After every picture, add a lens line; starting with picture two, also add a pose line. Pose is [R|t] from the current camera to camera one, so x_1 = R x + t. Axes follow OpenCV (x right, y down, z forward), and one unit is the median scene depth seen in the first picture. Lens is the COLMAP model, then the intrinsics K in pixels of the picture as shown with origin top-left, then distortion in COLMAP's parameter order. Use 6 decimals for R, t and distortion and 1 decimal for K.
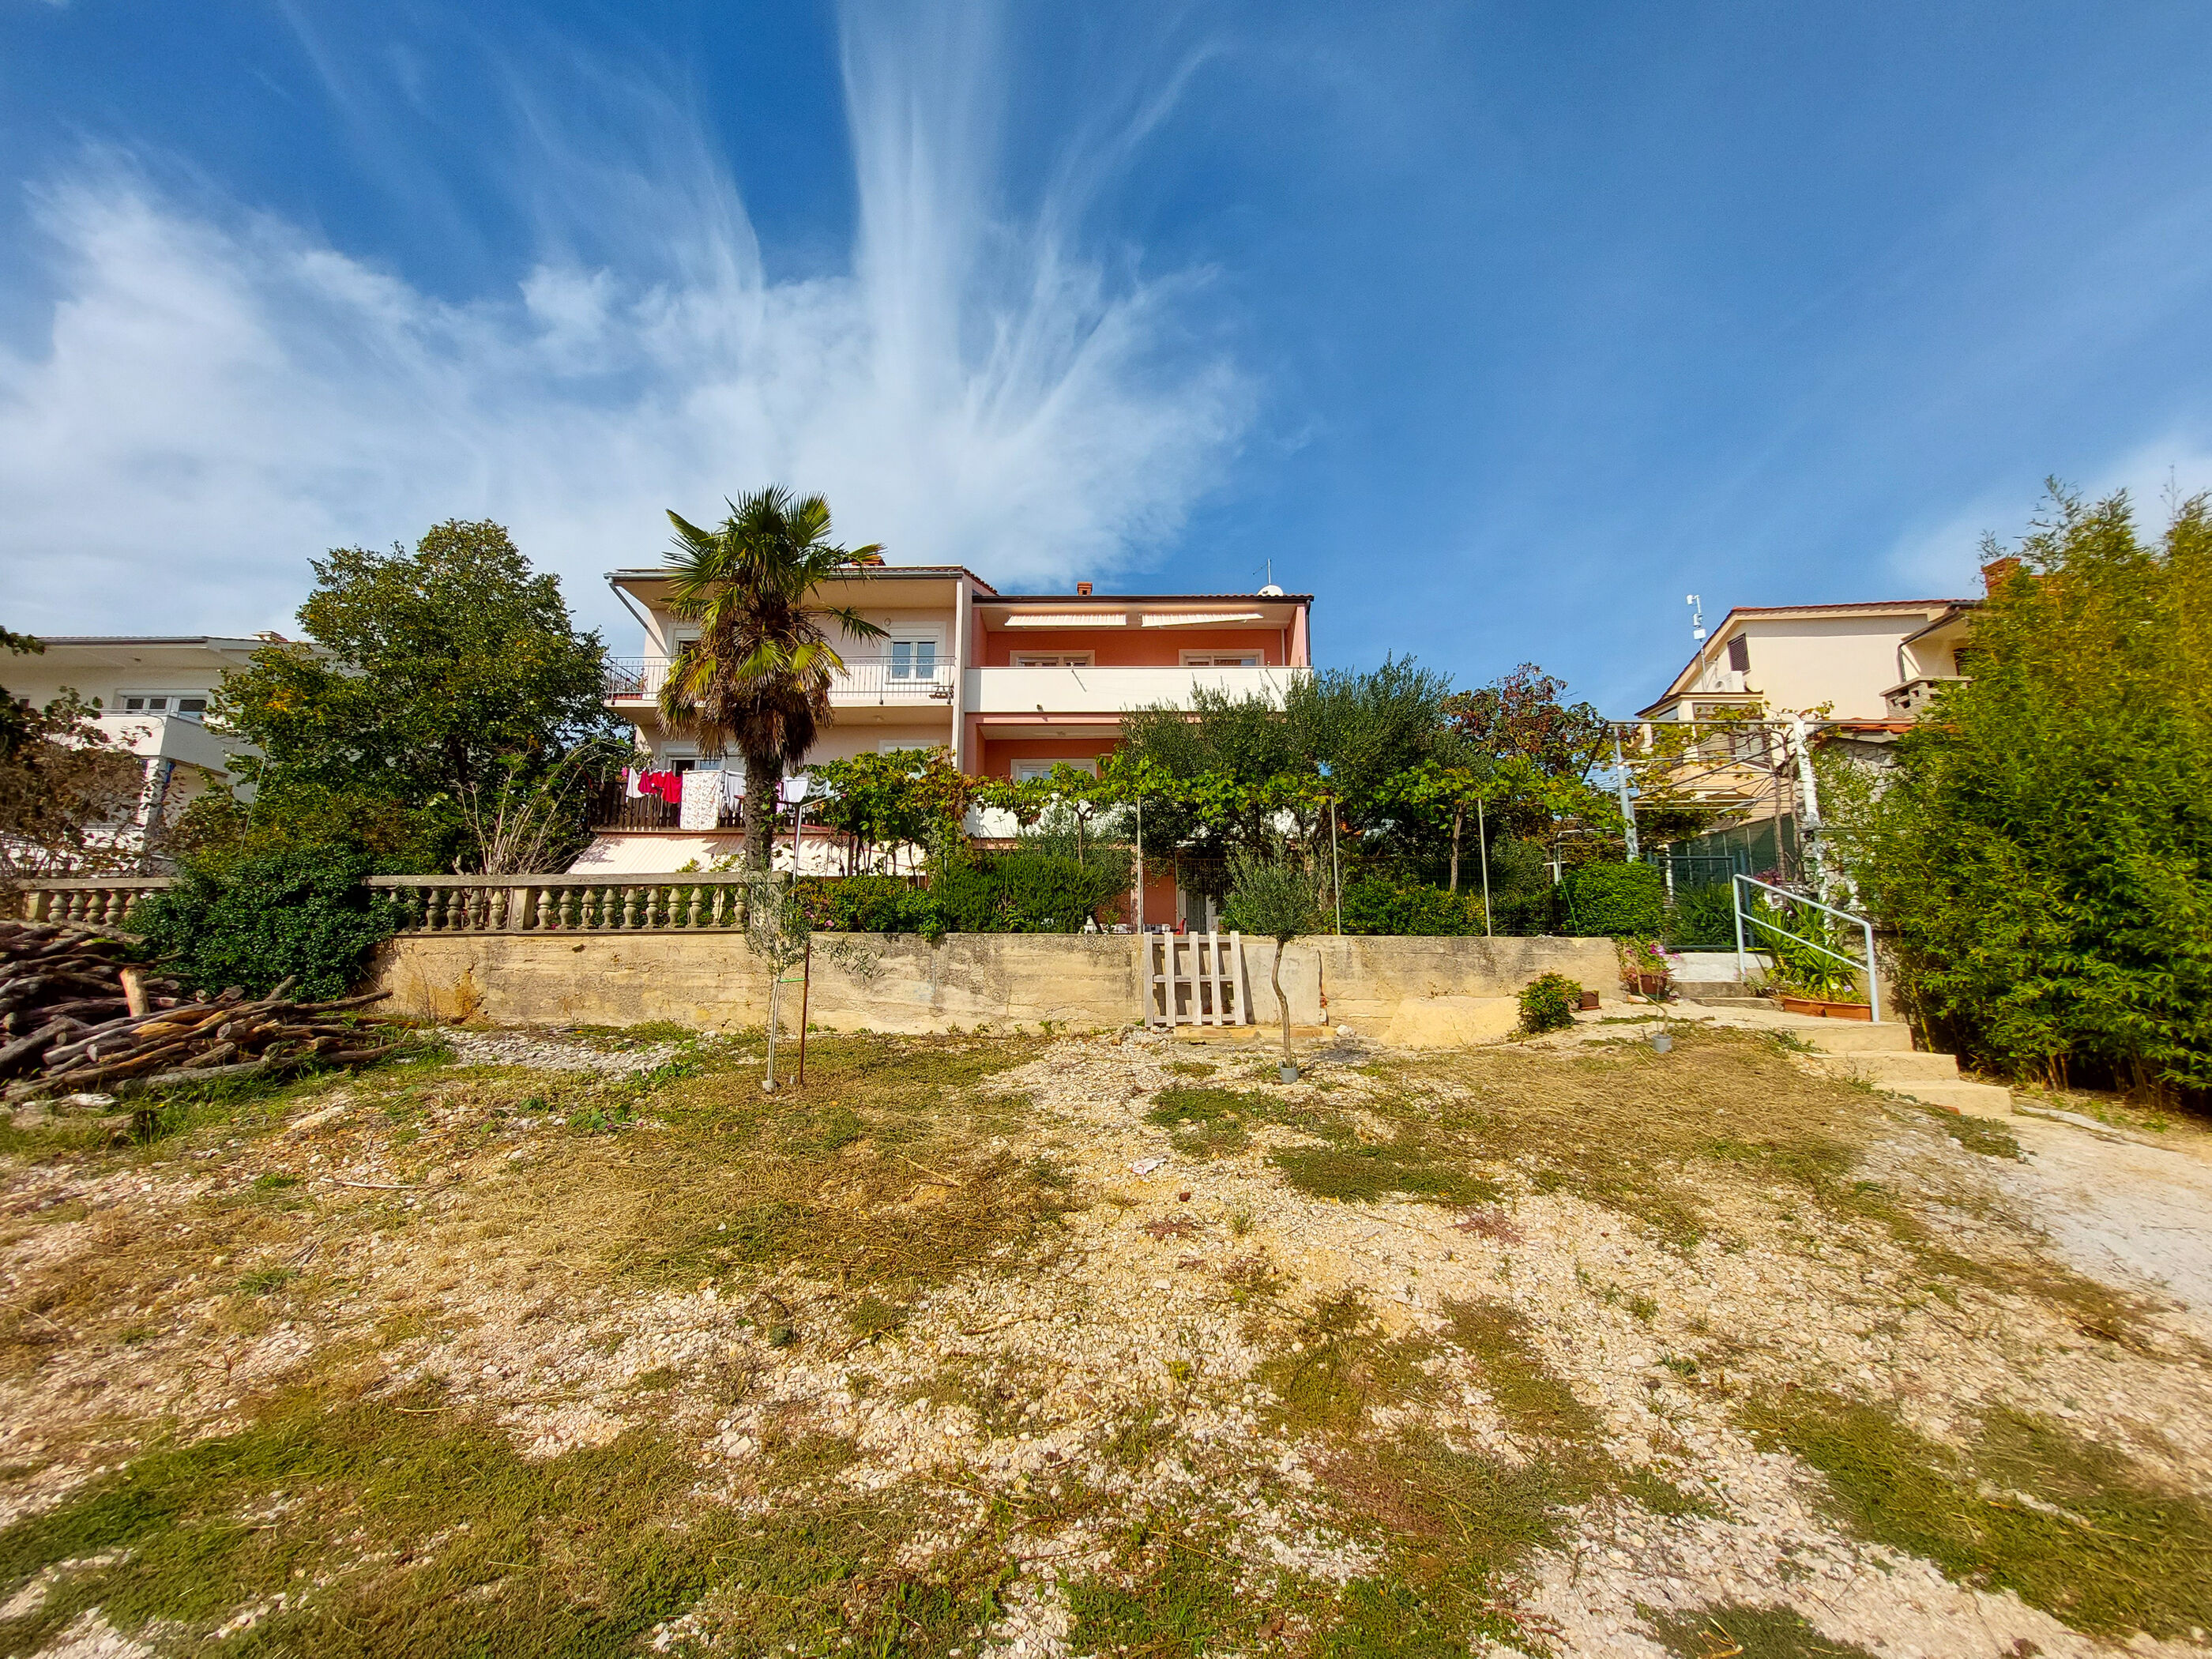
lens RADIAL K [[911.8, 0, 1113.4], [0, 911.8, 844.4], [0, 0, 1]] dist [-0.000369, 0.004959]
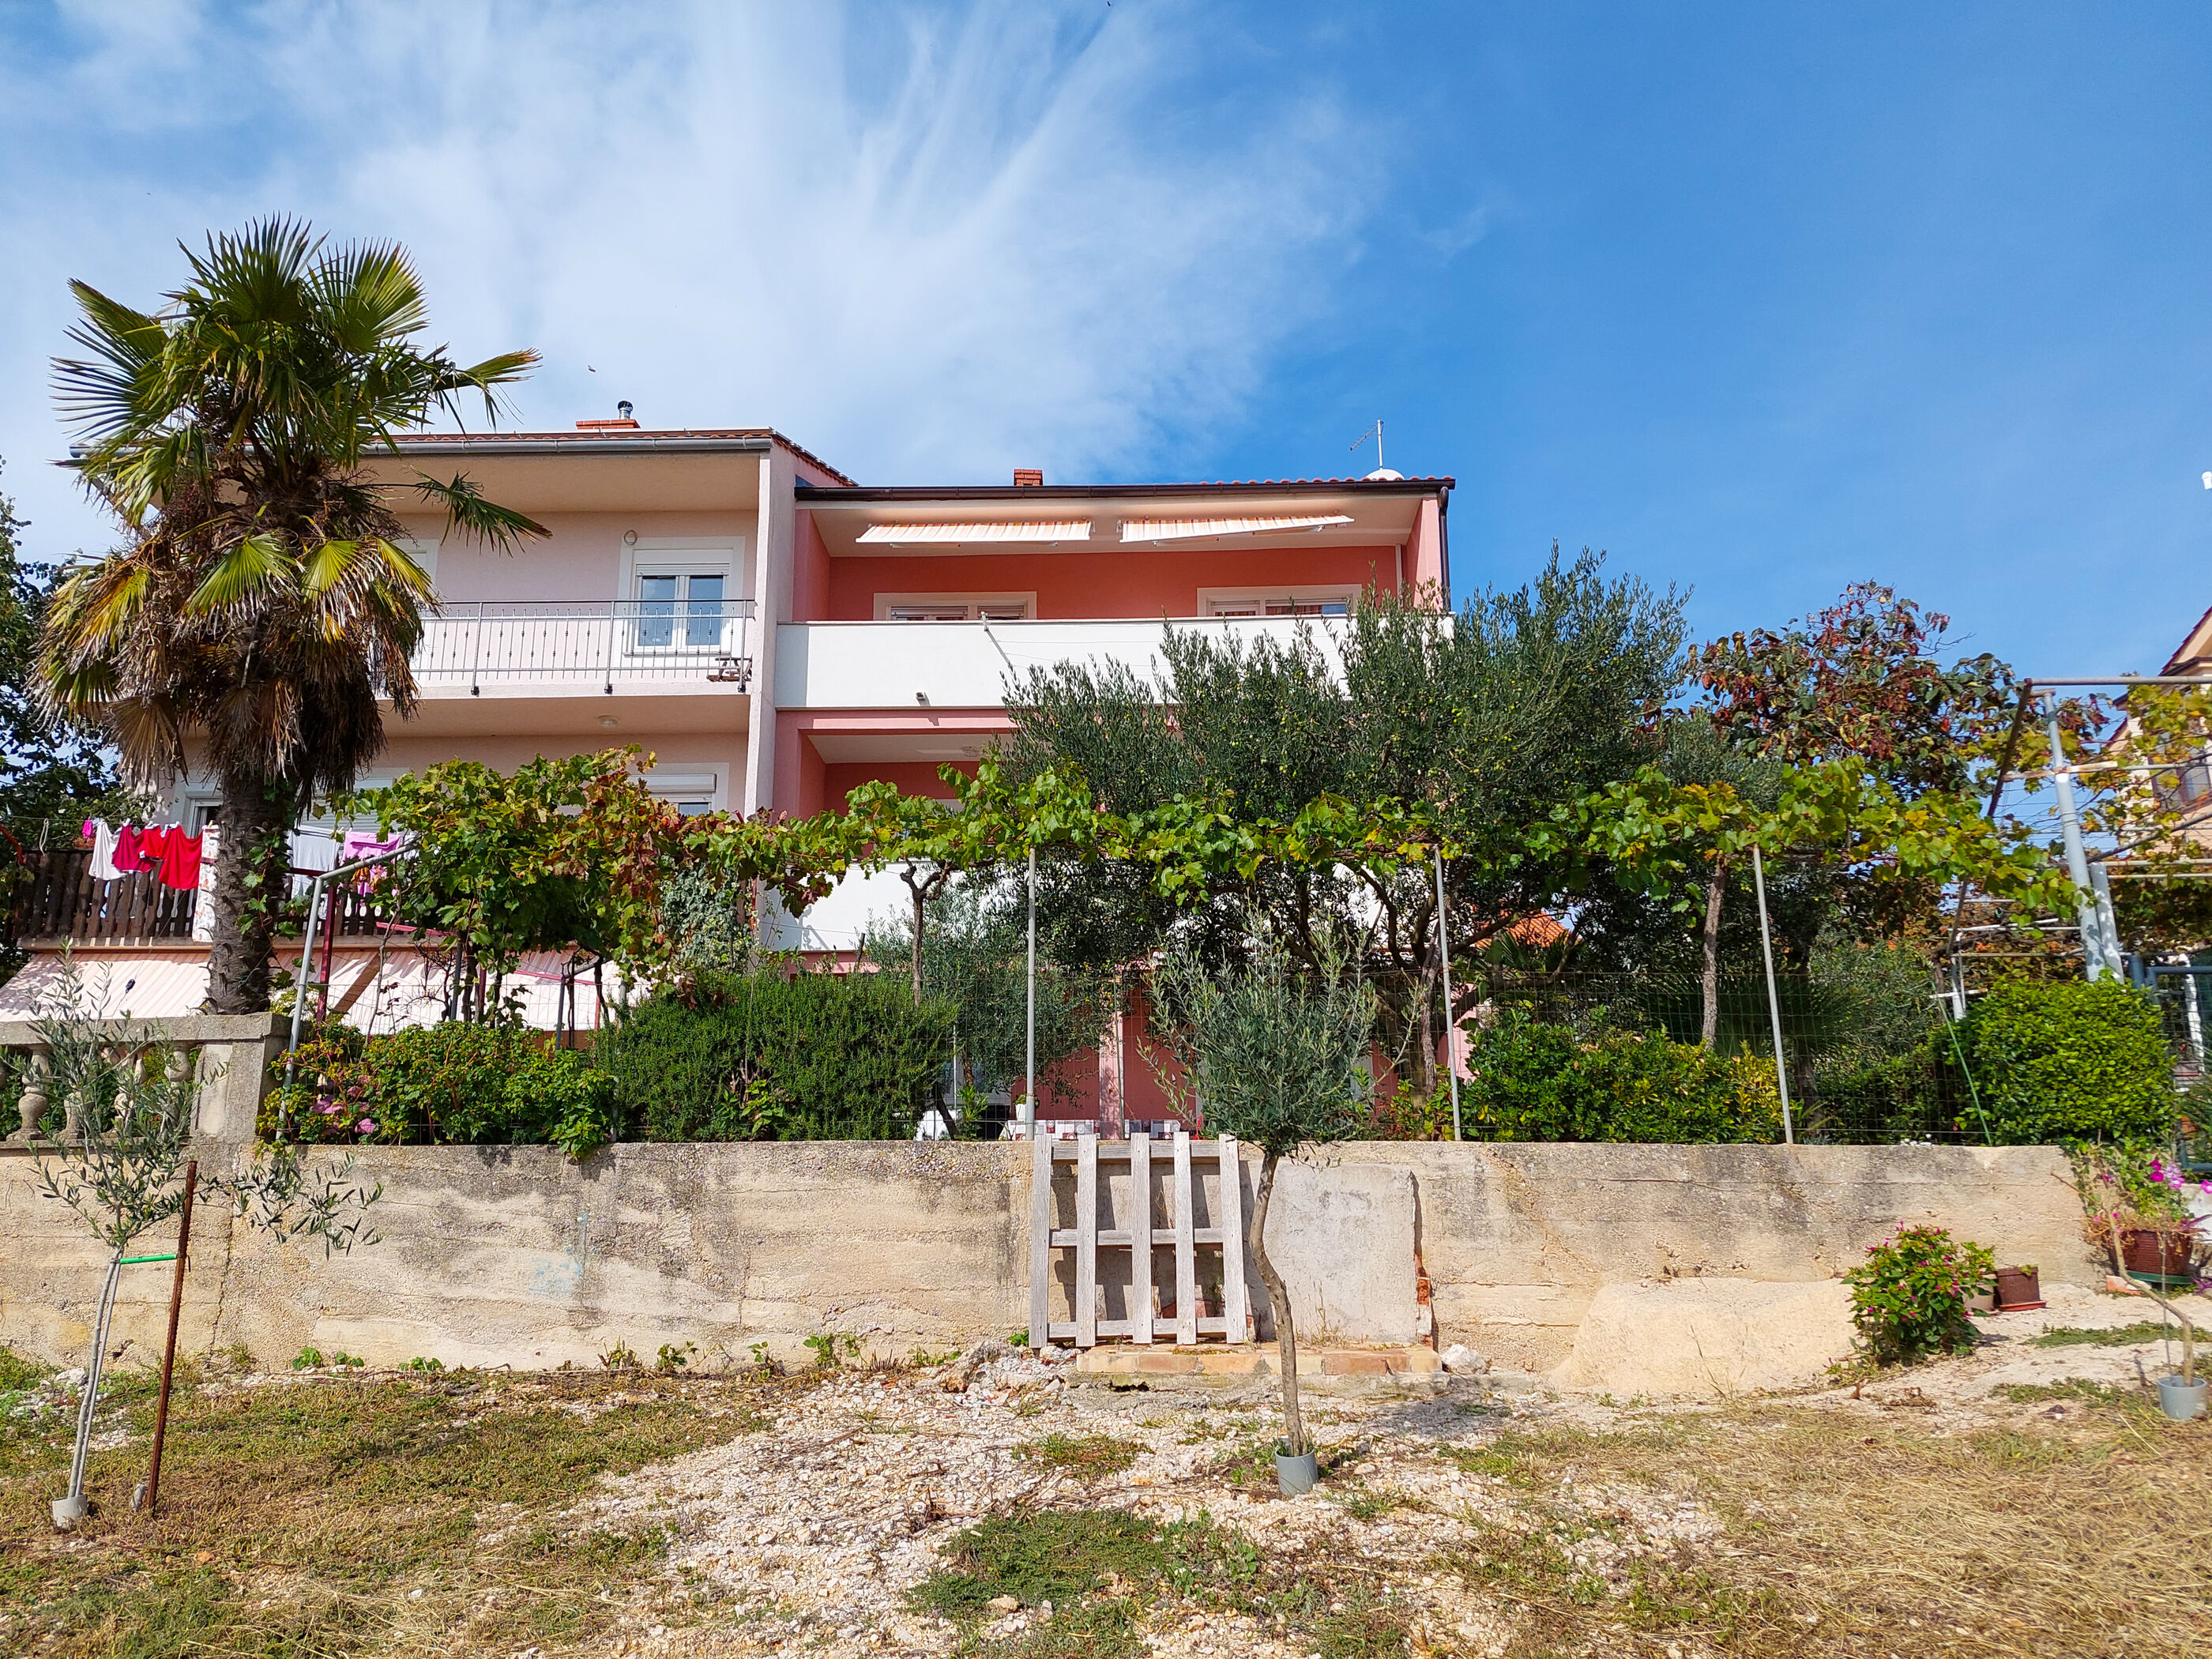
lens RADIAL K [[1689.8, 0, 1106.0], [0, 1689.8, 829.5], [0, 0, 1]] dist [0.112360, -0.133553]
pose [[0.999842, -0.009852, -0.014804, 0.081531], [0.008569, 0.996398, -0.084370, 0.012901], [0.015582, 0.084230, 0.996324, 0.117010]]
